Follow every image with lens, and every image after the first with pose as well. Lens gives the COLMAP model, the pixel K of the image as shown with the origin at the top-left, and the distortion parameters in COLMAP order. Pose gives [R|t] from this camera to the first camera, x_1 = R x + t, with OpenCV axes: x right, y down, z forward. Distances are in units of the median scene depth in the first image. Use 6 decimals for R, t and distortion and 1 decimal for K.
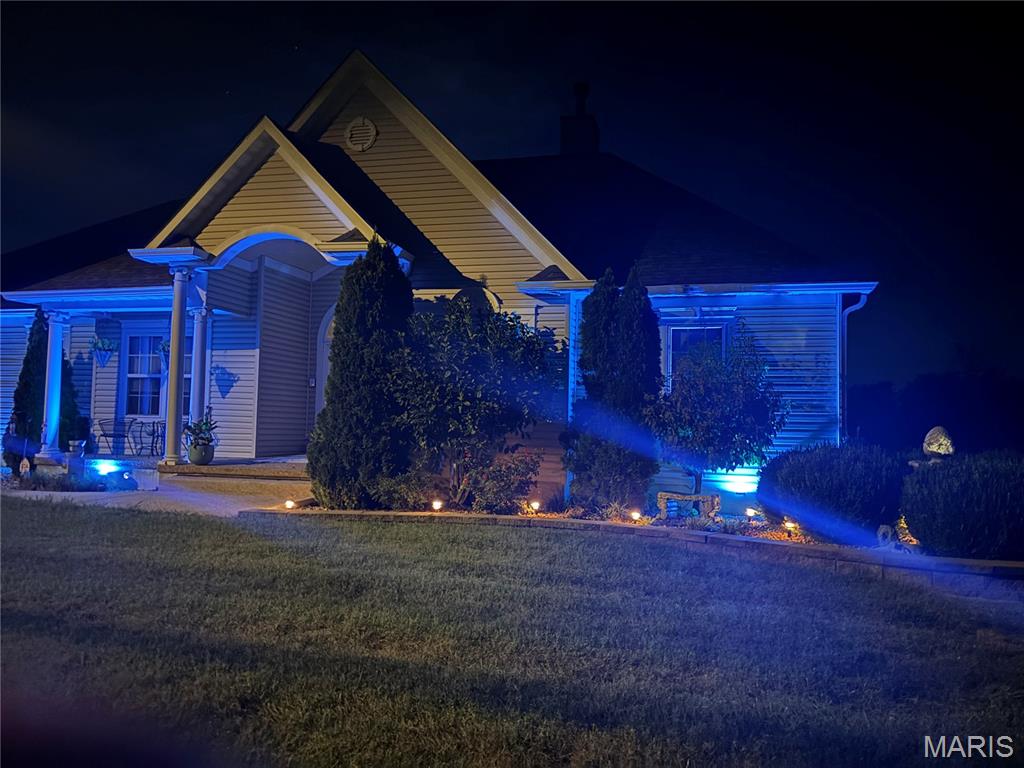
lens RADIAL K [[770.7, 0, 512.0], [0, 770.7, 384.0], [0, 0, 1]] dist [0.084919, -0.115245]
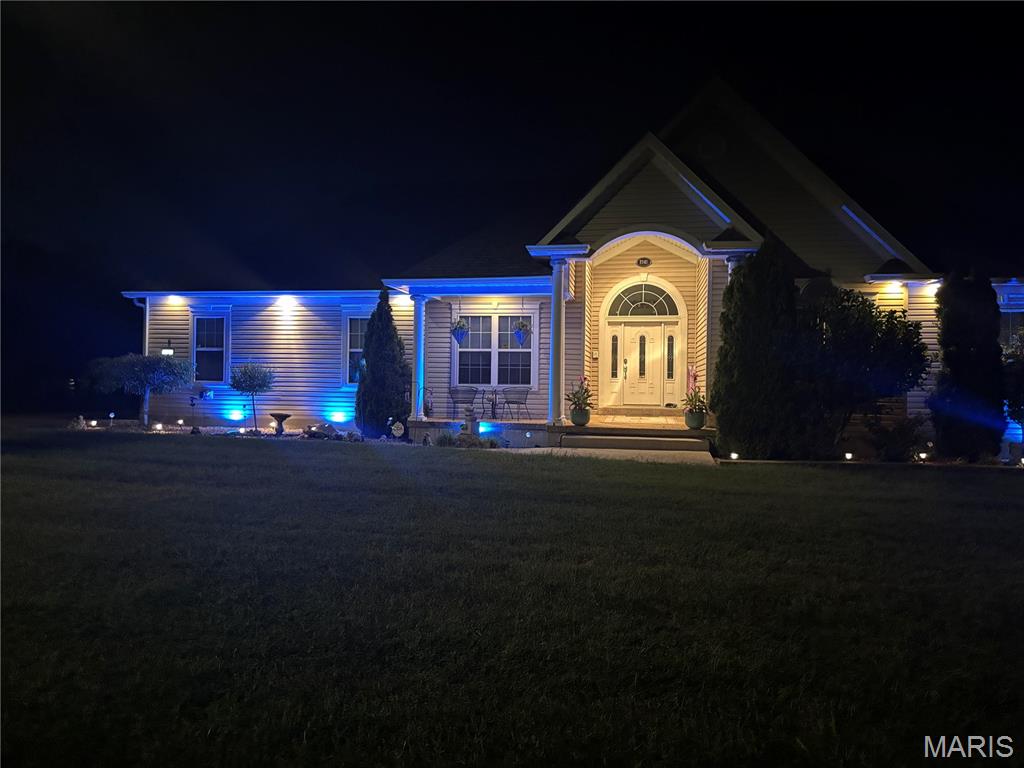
lens RADIAL K [[770.7, 0, 512.0], [0, 770.7, 384.0], [0, 0, 1]] dist [0.084919, -0.115245]
pose [[0.996240, -0.009523, 0.086115, -0.607055], [0.005081, 0.998652, 0.051658, -0.022764], [-0.086491, -0.051027, 0.994945, -0.169837]]
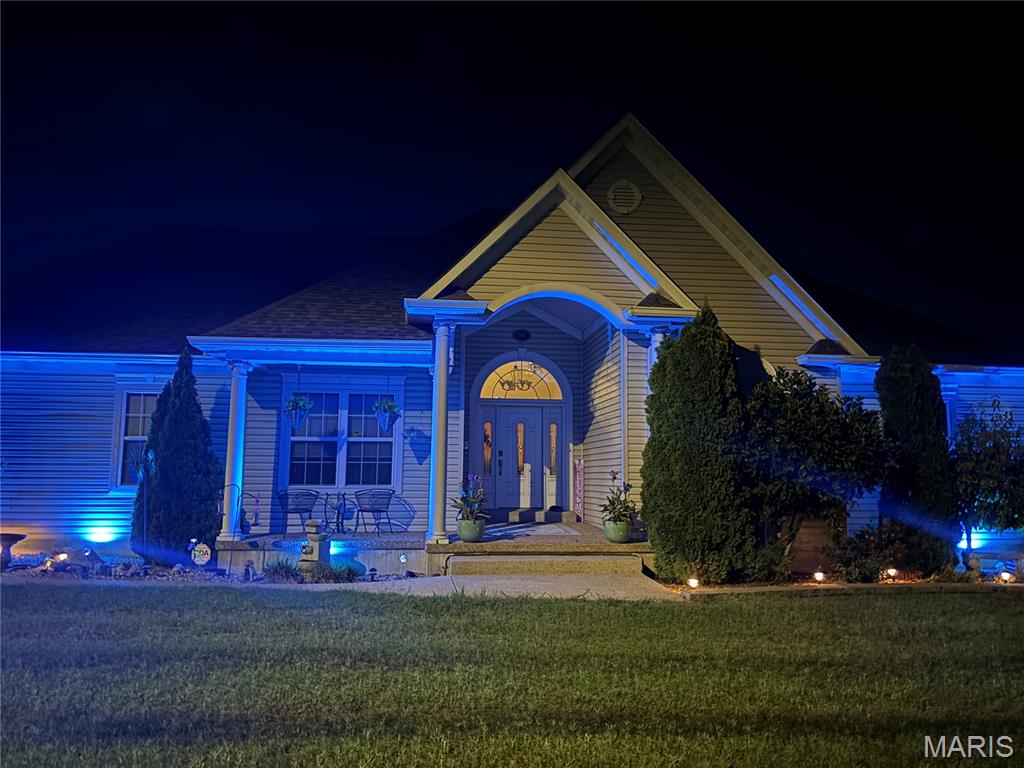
lens RADIAL K [[770.7, 0, 512.0], [0, 770.7, 384.0], [0, 0, 1]] dist [0.084919, -0.115245]
pose [[0.933904, 0.028883, 0.356355, -0.676098], [-0.005535, 0.997780, -0.066365, -0.018214], [-0.357481, 0.060006, 0.931991, 0.148885]]
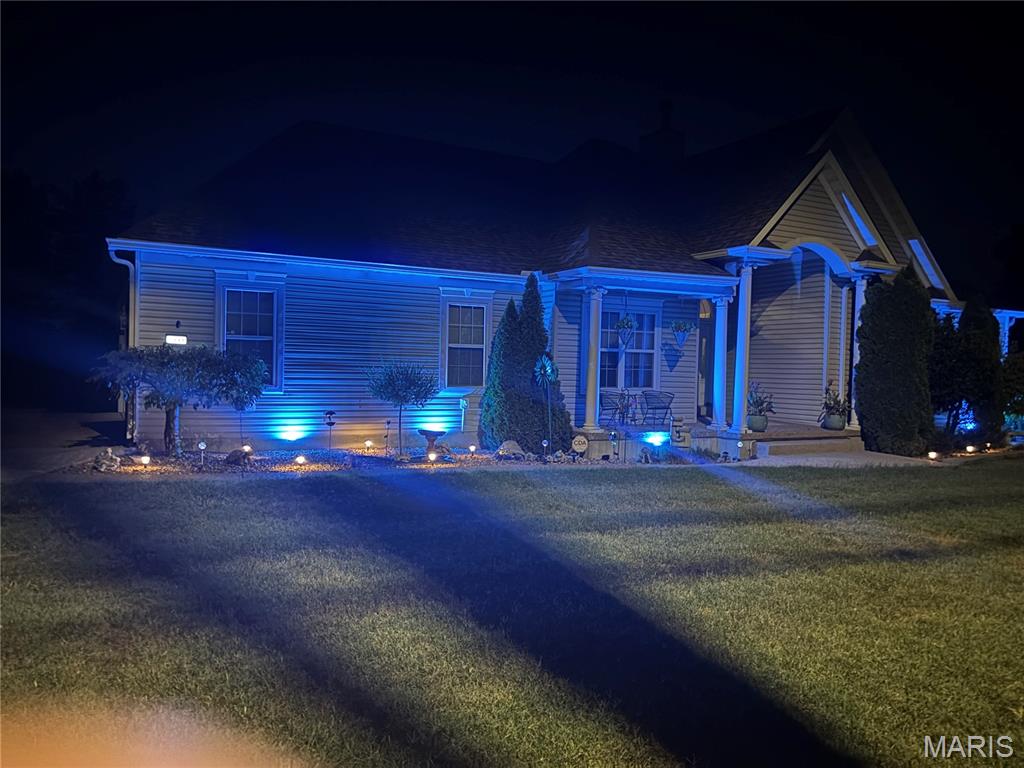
lens RADIAL K [[770.7, 0, 512.0], [0, 770.7, 384.0], [0, 0, 1]] dist [0.084919, -0.115245]
pose [[0.732714, -0.022575, 0.680162, -1.484691], [-0.038489, 0.996475, 0.074536, -0.043525], [-0.679448, -0.080792, 0.729262, 0.389022]]
